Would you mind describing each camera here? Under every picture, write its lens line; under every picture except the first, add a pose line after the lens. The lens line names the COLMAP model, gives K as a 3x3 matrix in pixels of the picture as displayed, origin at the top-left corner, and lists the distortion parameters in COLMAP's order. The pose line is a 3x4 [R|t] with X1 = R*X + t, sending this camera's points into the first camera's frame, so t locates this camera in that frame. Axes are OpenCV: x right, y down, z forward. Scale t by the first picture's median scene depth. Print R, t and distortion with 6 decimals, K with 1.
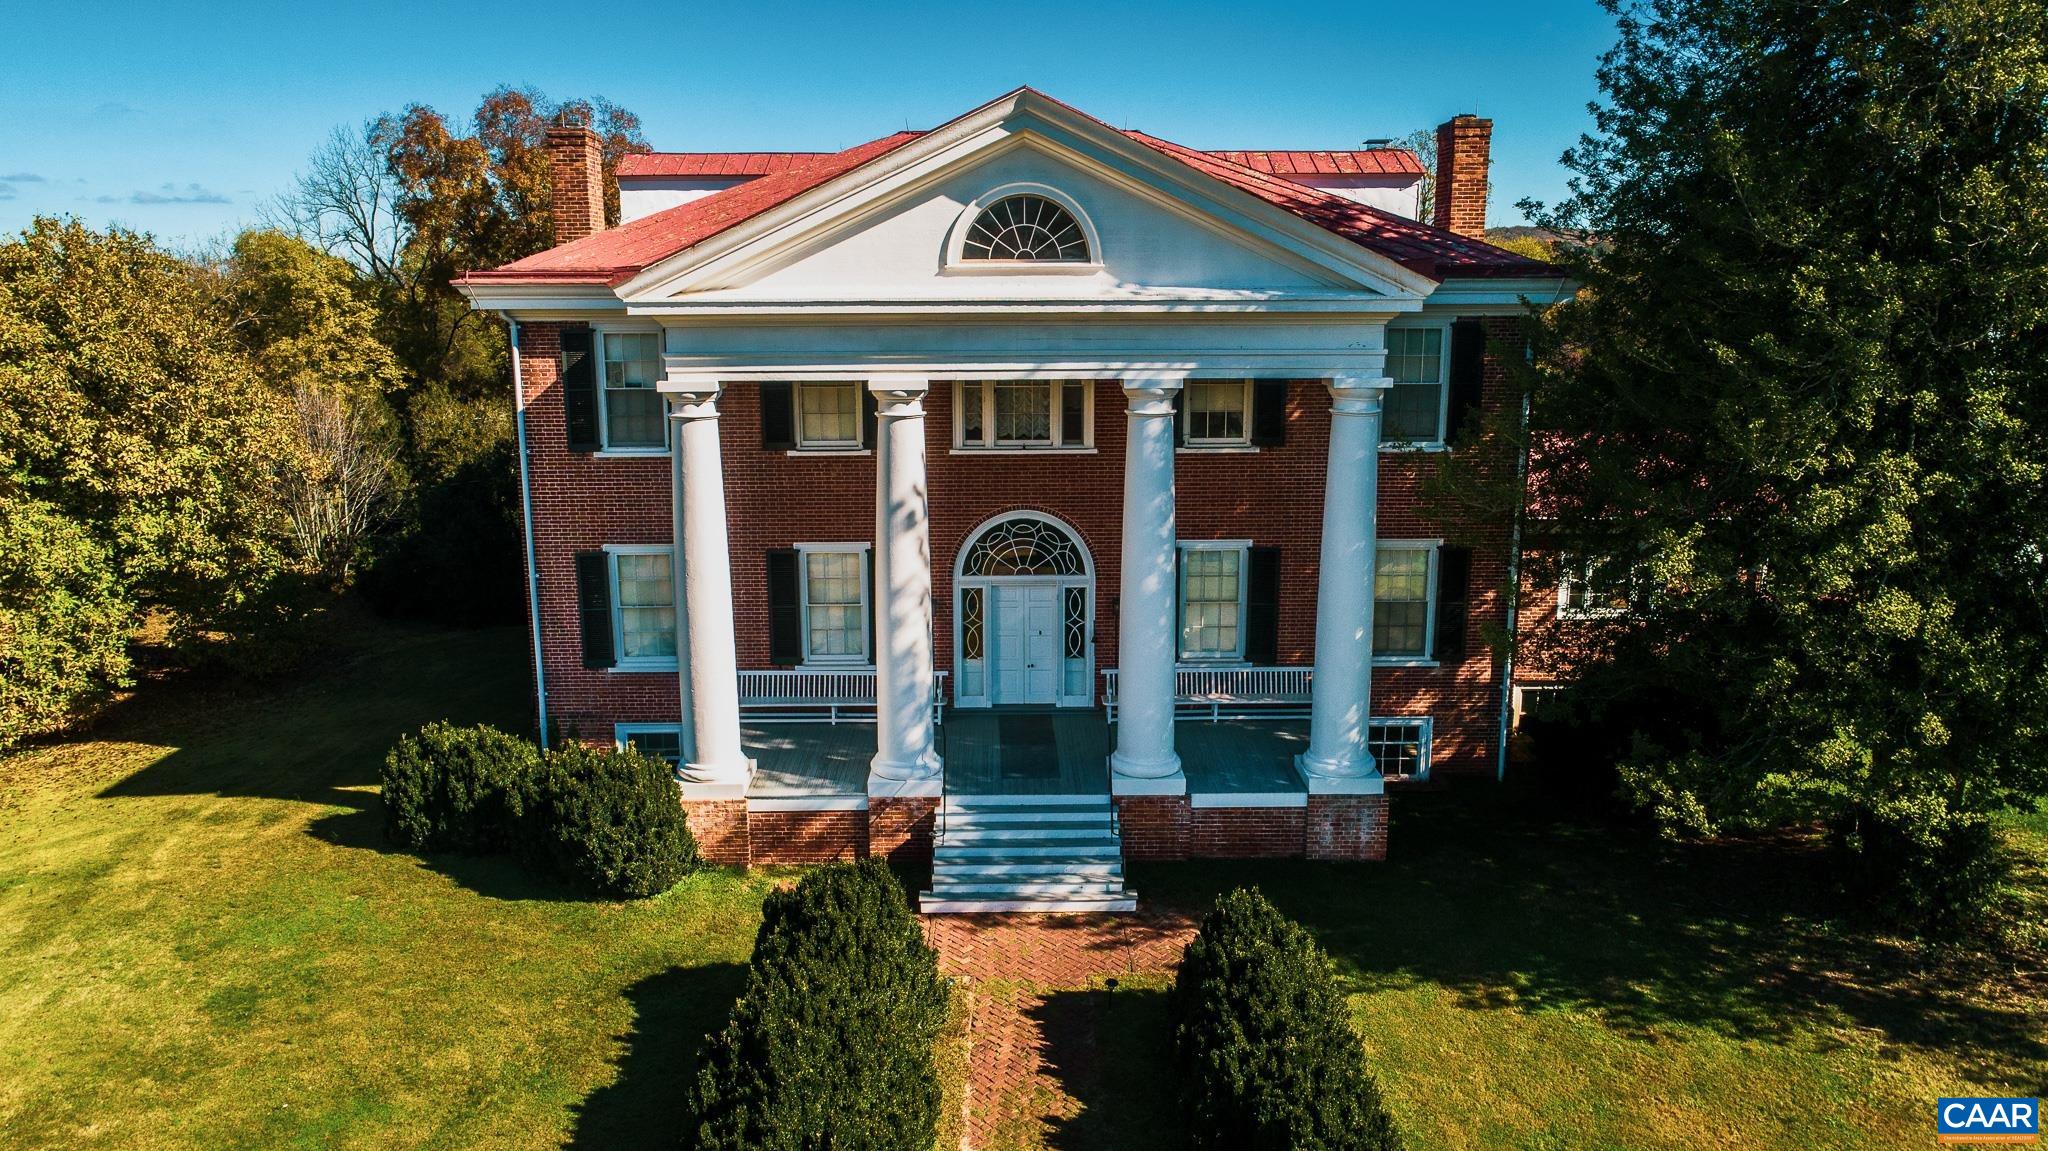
lens RADIAL K [[1425.2, 0, 1007.4], [0, 1425.2, 575.8], [0, 0, 1]] dist [-0.012323, -0.000771]
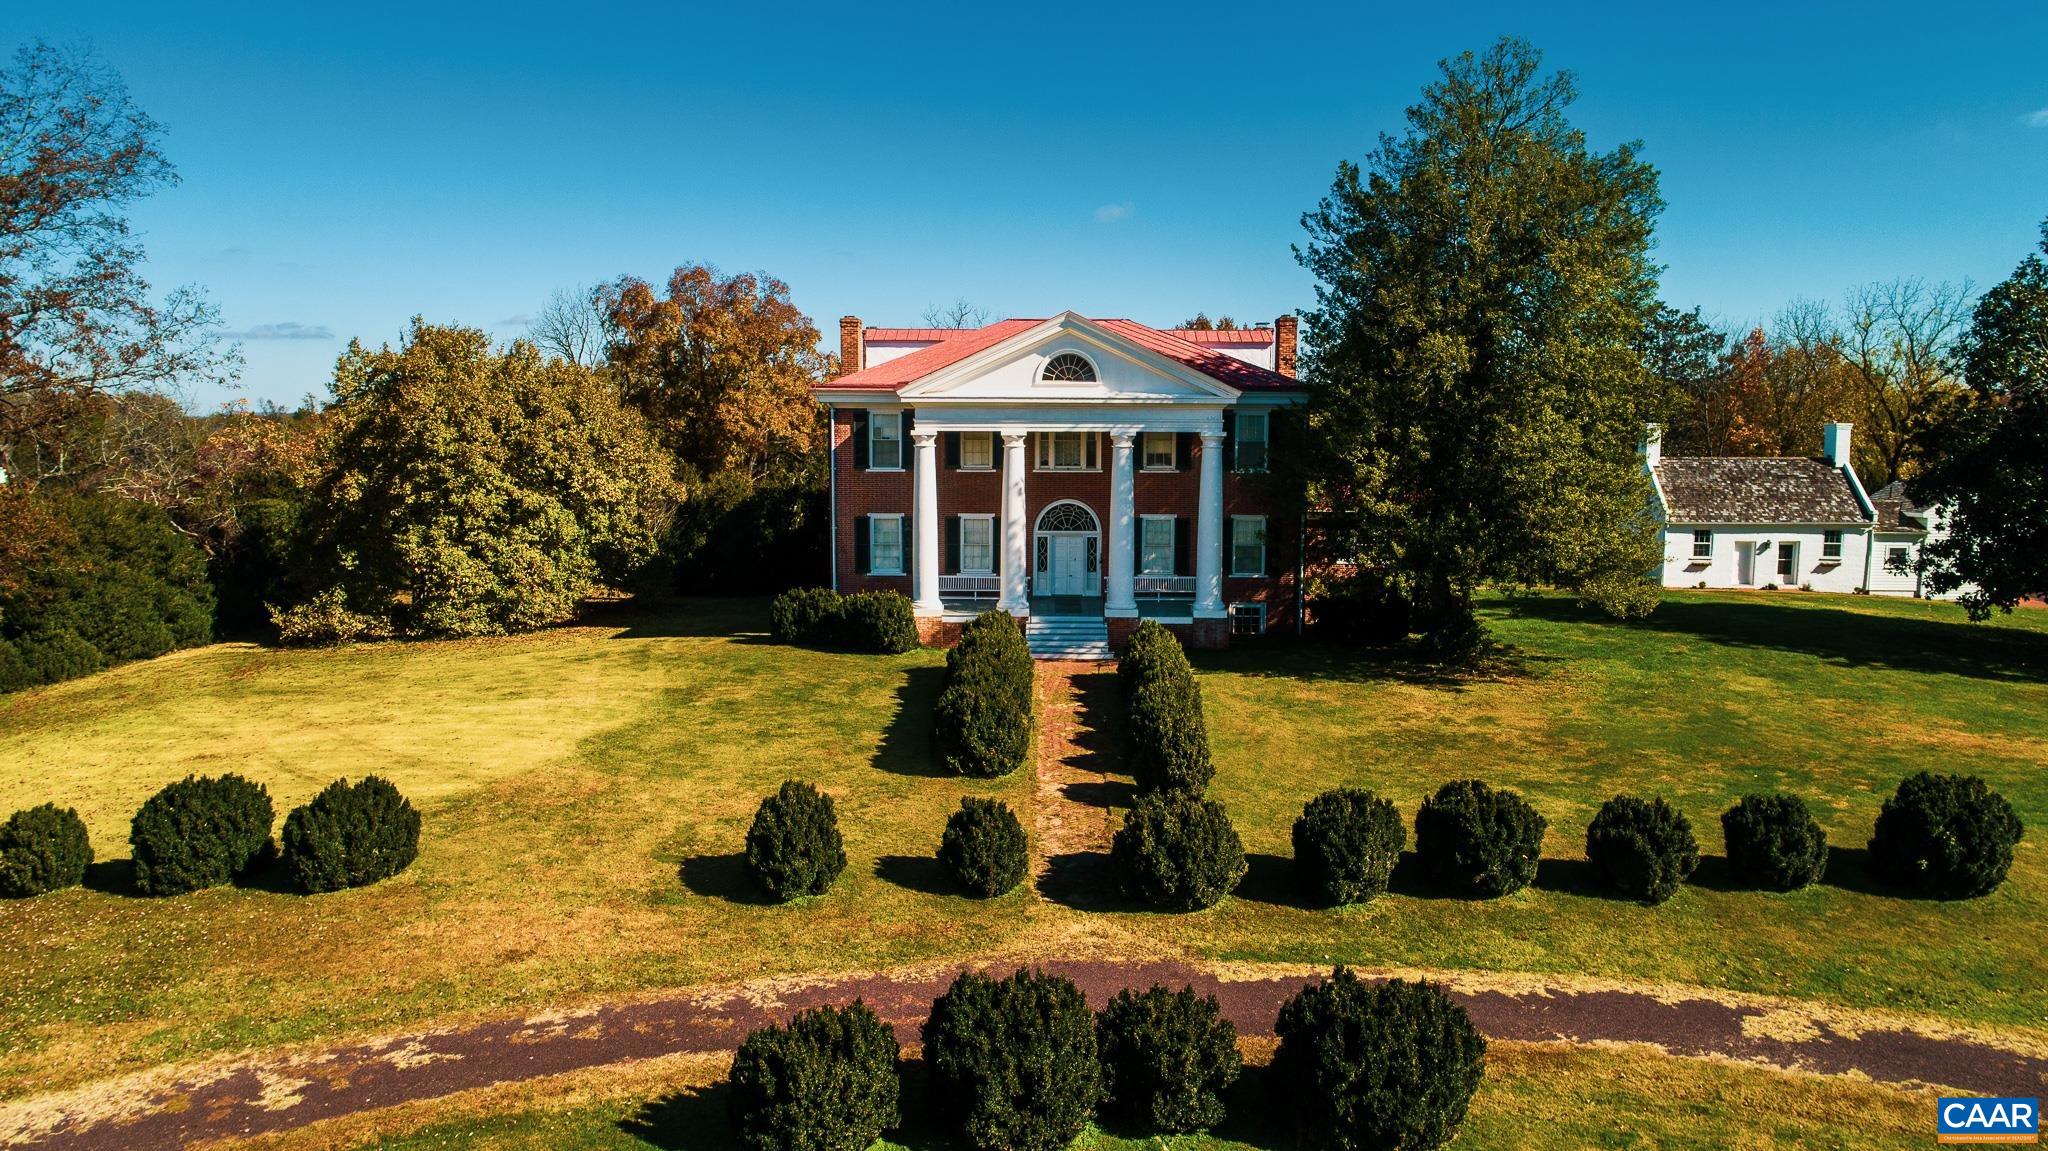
lens RADIAL K [[1394.6, 0, 1024.0], [0, 1394.6, 575.5], [0, 0, 1]] dist [-0.012789, -0.000133]
pose [[0.999591, 0.012276, -0.025841, 0.001769], [-0.014626, 0.995576, -0.092816, 0.282100], [0.024587, 0.093156, 0.995348, -1.138158]]
